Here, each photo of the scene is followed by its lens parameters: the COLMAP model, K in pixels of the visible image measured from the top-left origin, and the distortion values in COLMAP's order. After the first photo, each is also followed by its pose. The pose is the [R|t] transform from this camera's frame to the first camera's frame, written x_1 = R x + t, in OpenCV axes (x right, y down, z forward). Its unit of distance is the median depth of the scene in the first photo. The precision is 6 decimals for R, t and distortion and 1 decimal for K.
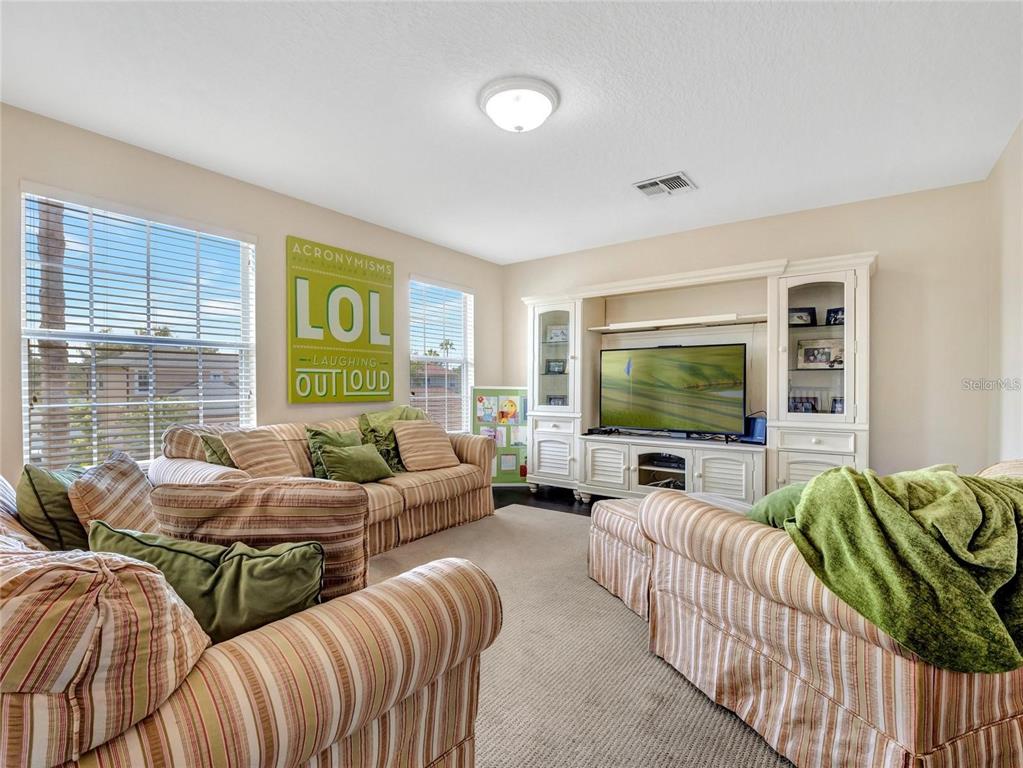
lens RADIAL K [[491.1, 0, 511.5], [0, 491.1, 384.0], [0, 0, 1]] dist [-0.011520, -0.001053]
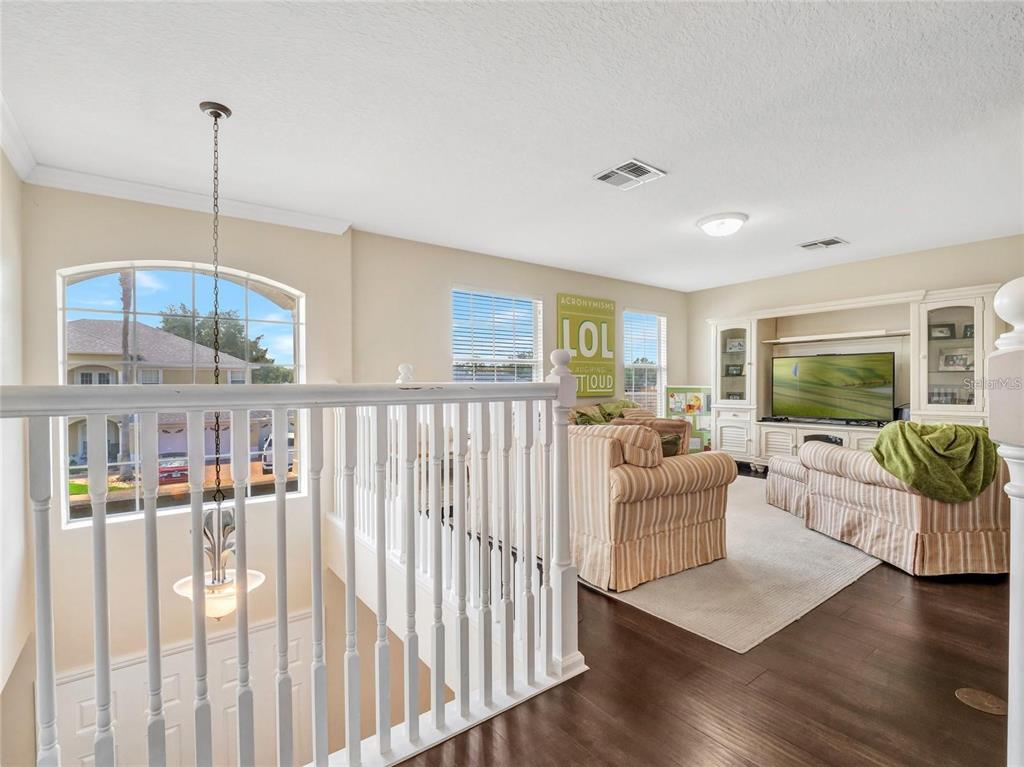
lens RADIAL K [[491.6, 0, 512.0], [0, 491.6, 383.5], [0, 0, 1]] dist [-0.011520, -0.001053]
pose [[0.954978, -0.005910, -0.296618, -0.116375], [0.005695, 0.999983, -0.001588, -0.001721], [0.296622, -0.000173, 0.954995, -0.561927]]
